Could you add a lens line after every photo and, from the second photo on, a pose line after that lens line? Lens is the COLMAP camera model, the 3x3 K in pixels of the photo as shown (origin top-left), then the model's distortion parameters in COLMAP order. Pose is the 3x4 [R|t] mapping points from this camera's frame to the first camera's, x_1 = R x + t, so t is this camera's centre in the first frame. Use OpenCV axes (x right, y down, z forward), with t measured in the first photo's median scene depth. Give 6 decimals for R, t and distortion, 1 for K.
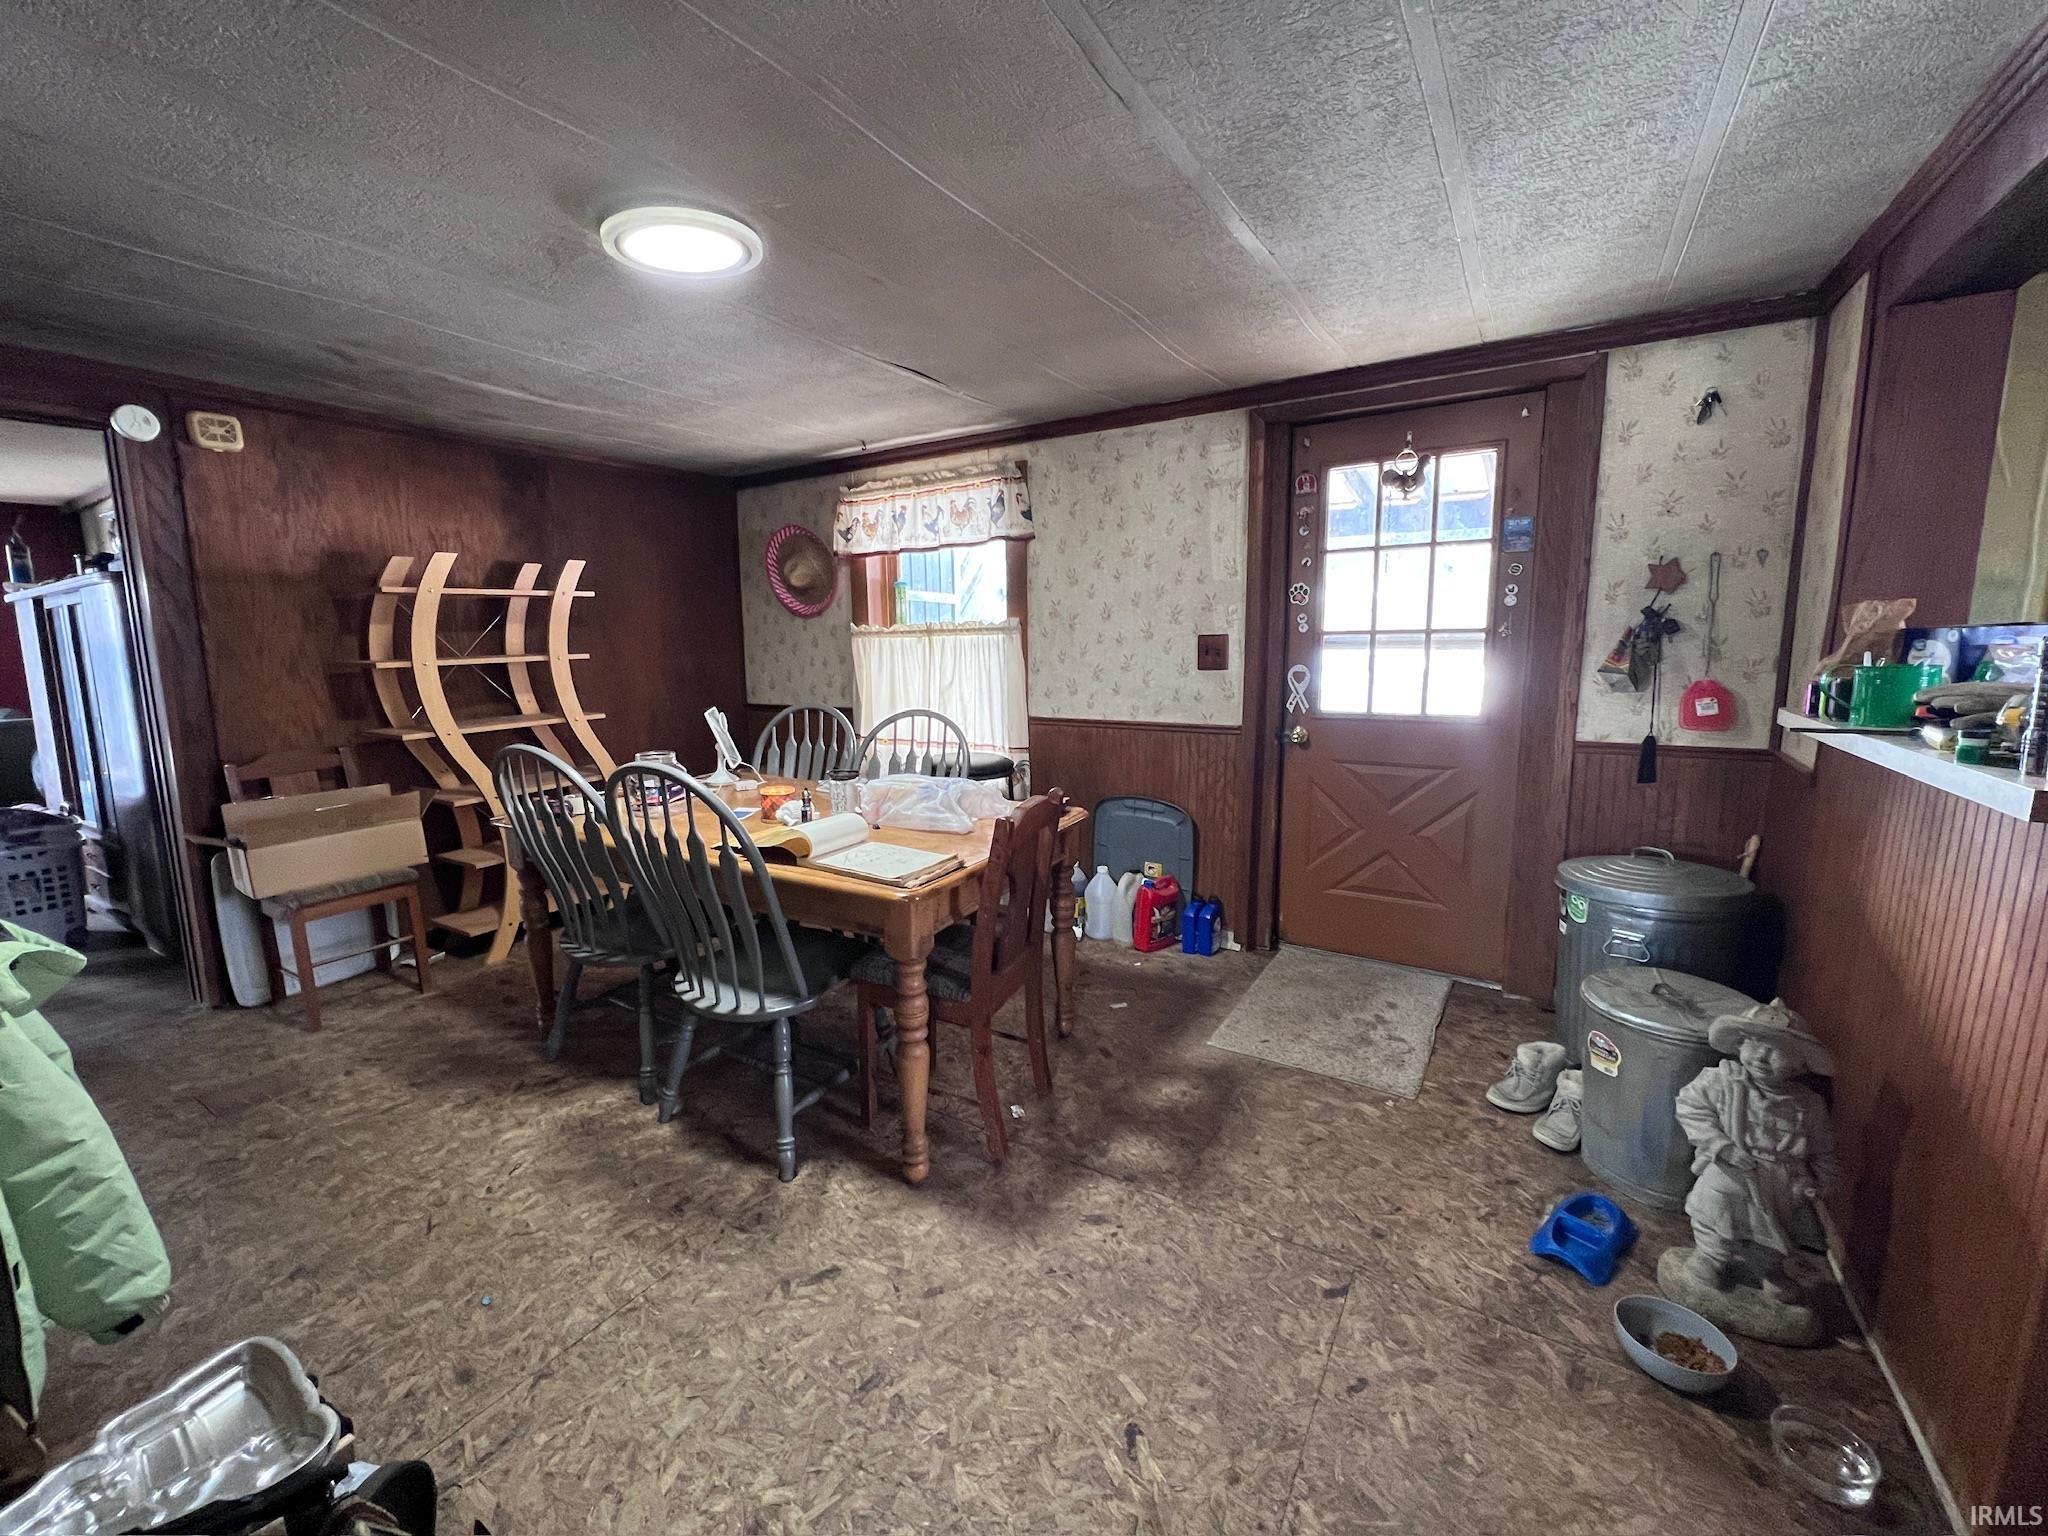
lens RADIAL K [[830.9, 0, 1013.0], [0, 830.9, 760.3], [0, 0, 1]] dist [-0.000842, -0.000138]
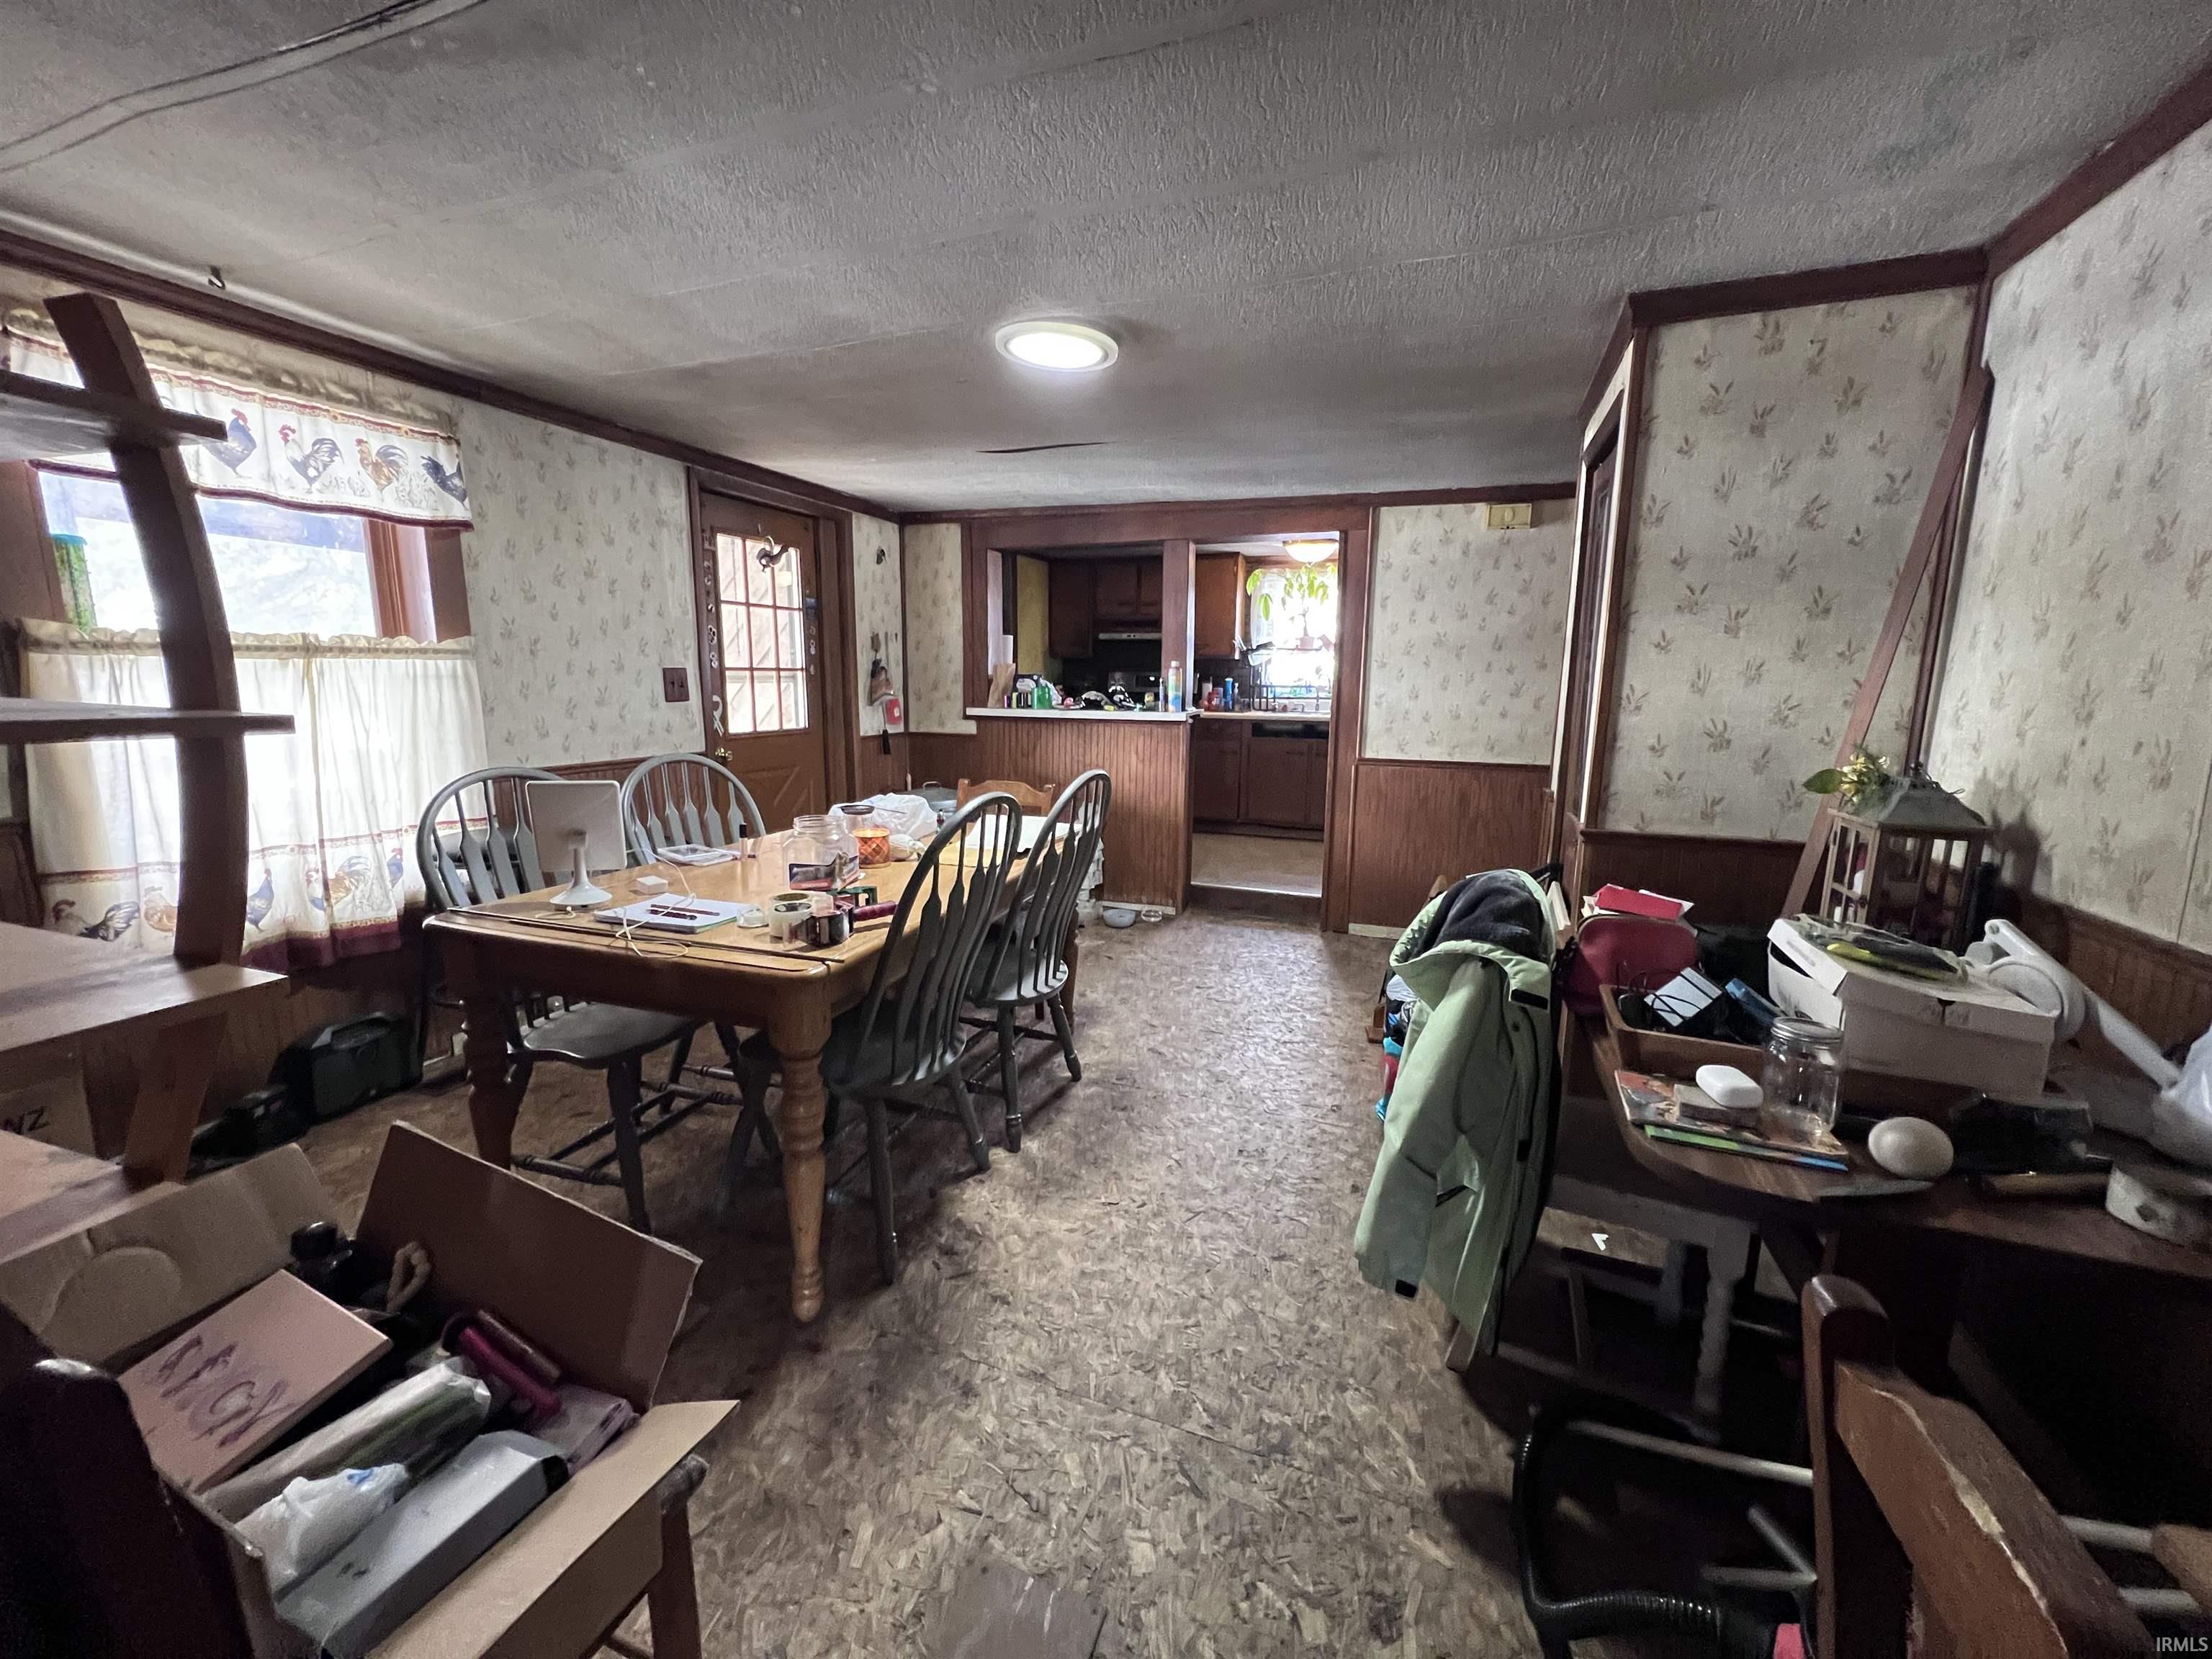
lens RADIAL K [[897.5, 0, 1094.1], [0, 897.5, 821.2], [0, 0, 1]] dist [-0.000842, -0.000138]
pose [[-0.209820, -0.145256, 0.966890, -1.022587], [0.132680, 0.975526, 0.175345, -0.092783], [-0.968696, 0.165078, -0.185412, 0.746822]]
